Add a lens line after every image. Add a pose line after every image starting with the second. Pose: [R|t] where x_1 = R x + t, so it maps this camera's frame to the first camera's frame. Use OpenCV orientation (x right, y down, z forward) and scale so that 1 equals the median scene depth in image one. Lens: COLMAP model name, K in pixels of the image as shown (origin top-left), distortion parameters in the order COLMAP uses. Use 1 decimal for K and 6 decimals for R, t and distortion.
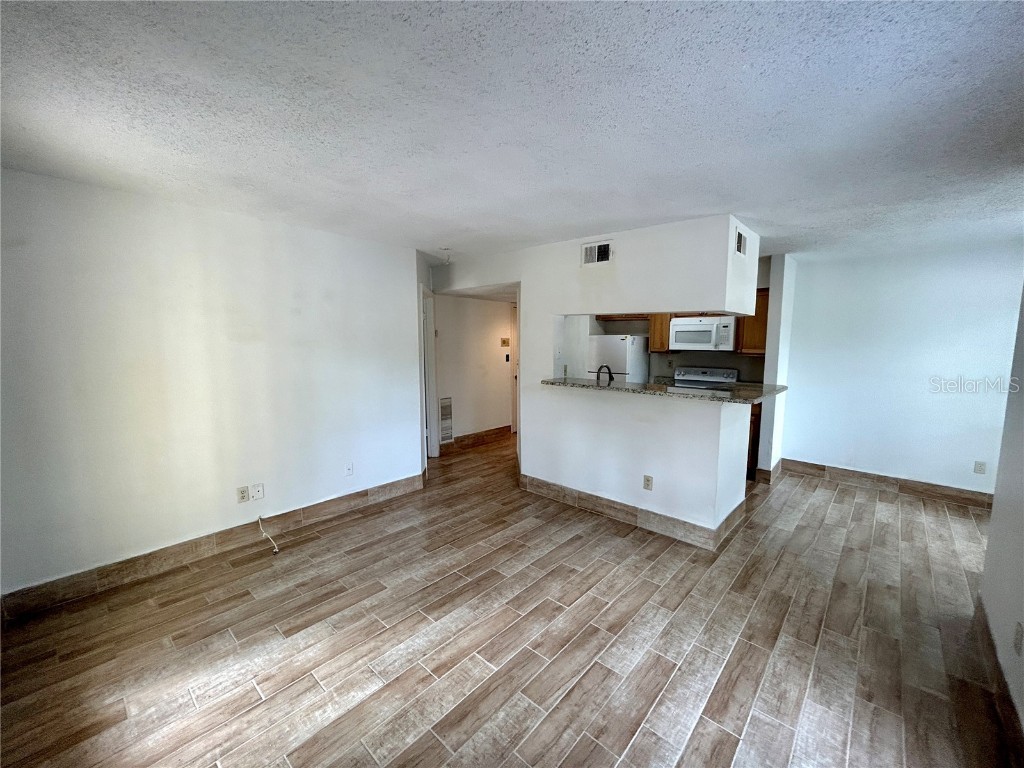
lens RADIAL K [[412.0, 0, 513.9], [0, 412.0, 384.5], [0, 0, 1]] dist [0.005392, -0.001395]
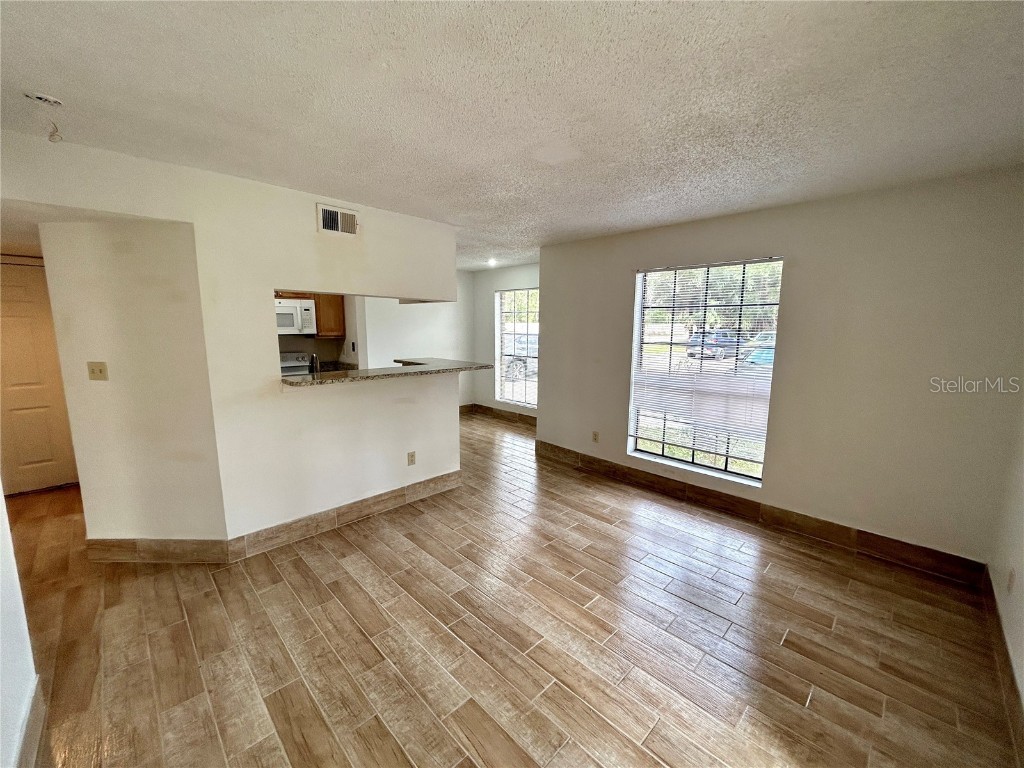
lens RADIAL K [[412.0, 0, 512.0], [0, 412.0, 384.9], [0, 0, 1]] dist [0.005392, -0.001395]
pose [[0.064868, -0.150327, 0.986506, -0.692101], [0.107680, 0.983870, 0.142844, -0.074668], [-0.992067, 0.096961, 0.080009, 0.648525]]
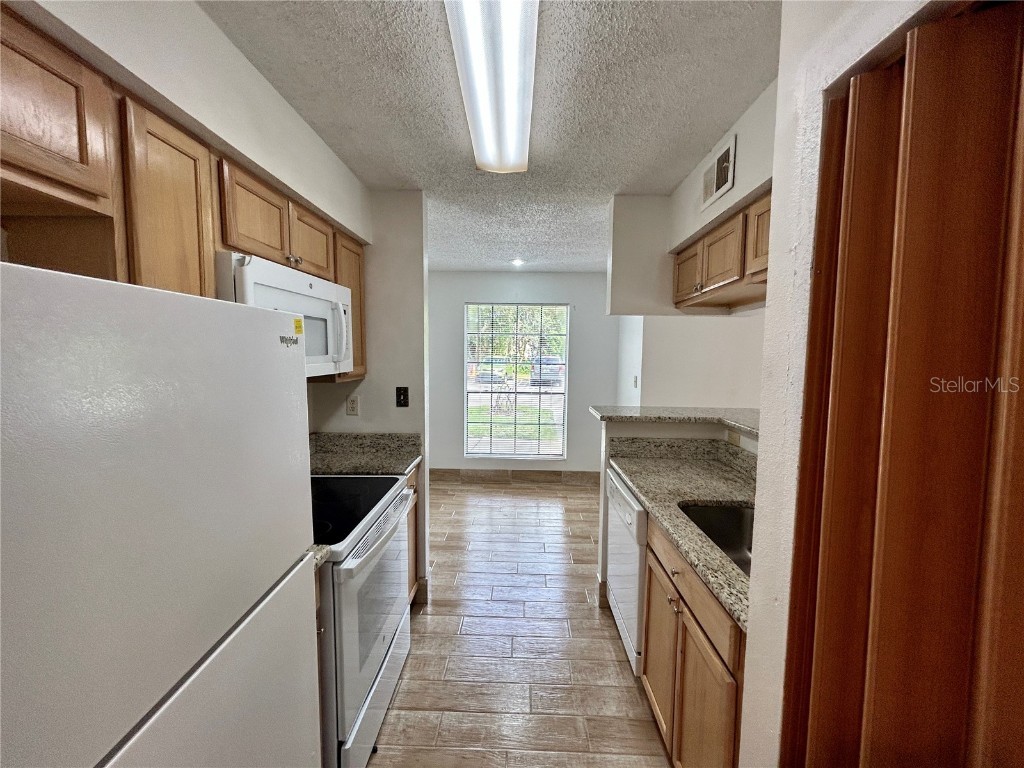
lens RADIAL K [[412.0, 0, 509.7], [0, 412.0, 382.0], [0, 0, 1]] dist [0.005392, -0.001395]
pose [[-0.649501, -0.069130, 0.757212, 0.155868], [0.068396, 0.986510, 0.148731, -0.178917], [-0.757278, 0.148392, -0.636011, 1.671354]]
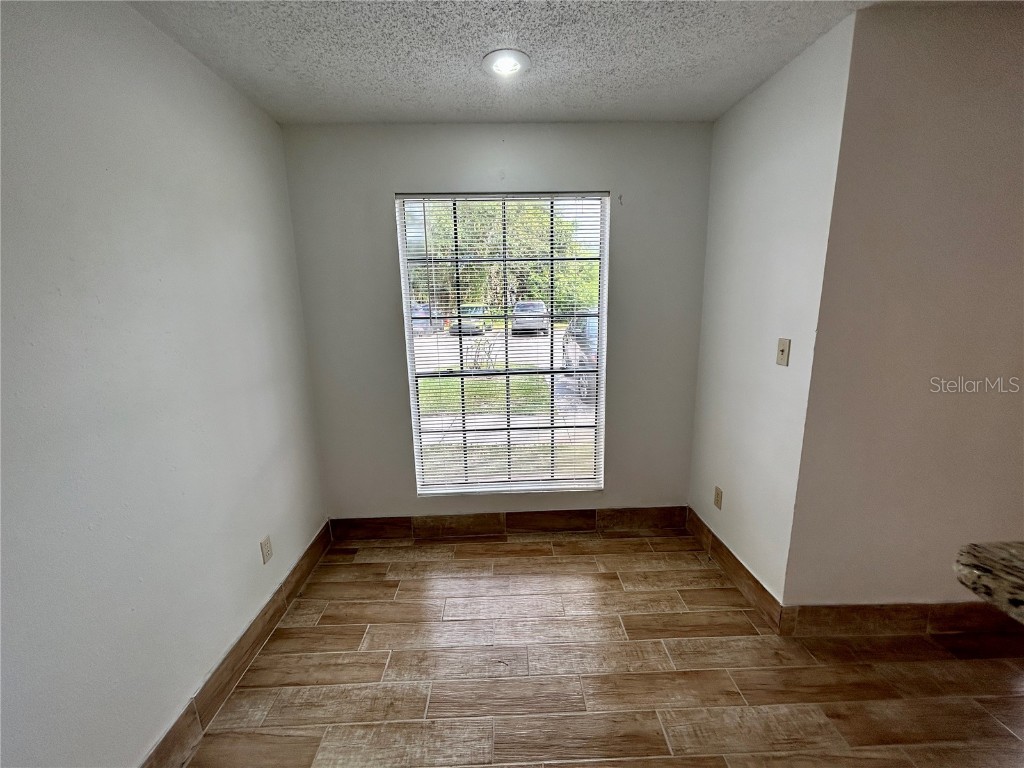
lens RADIAL K [[412.0, 0, 513.5], [0, 412.0, 379.3], [0, 0, 1]] dist [0.005392, -0.001395]
pose [[-0.697913, -0.128660, 0.704532, 0.687966], [0.097528, 0.957494, 0.271466, -0.121653], [-0.709511, 0.258171, -0.655699, 1.235599]]
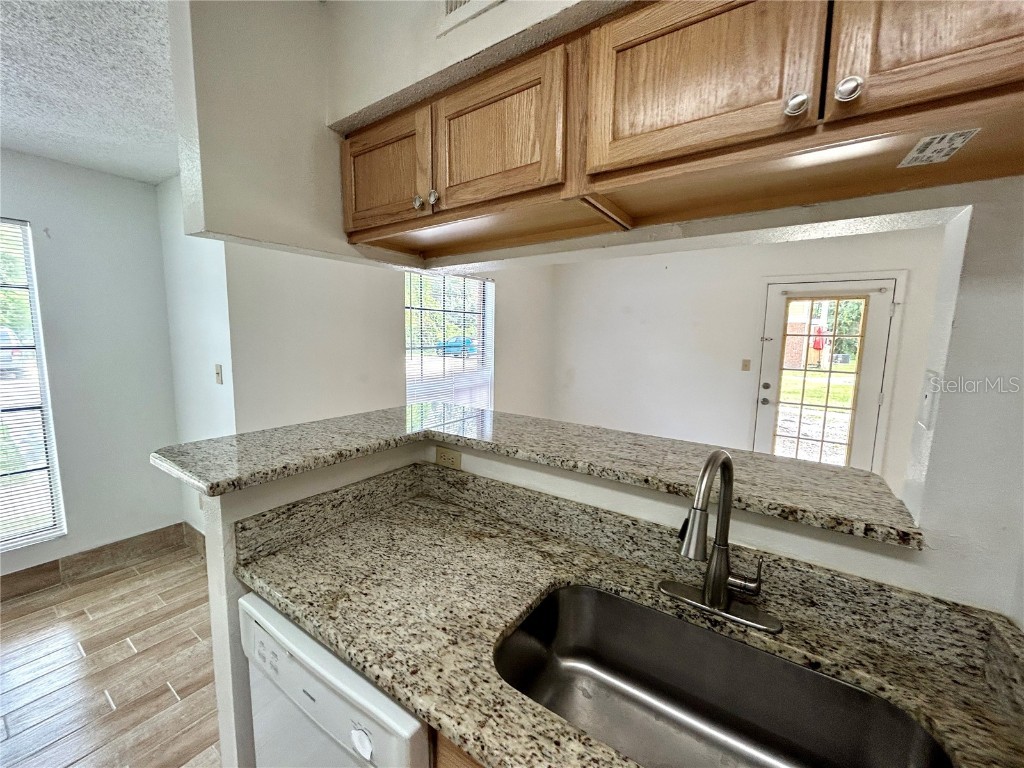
lens RADIAL K [[412.0, 0, 510.9], [0, 412.0, 381.2], [0, 0, 1]] dist [0.005392, -0.001395]
pose [[-0.990582, -0.006094, -0.136788, 0.417310], [-0.037445, 0.972983, 0.227819, -0.149093], [0.131705, 0.230795, -0.964047, 1.399948]]
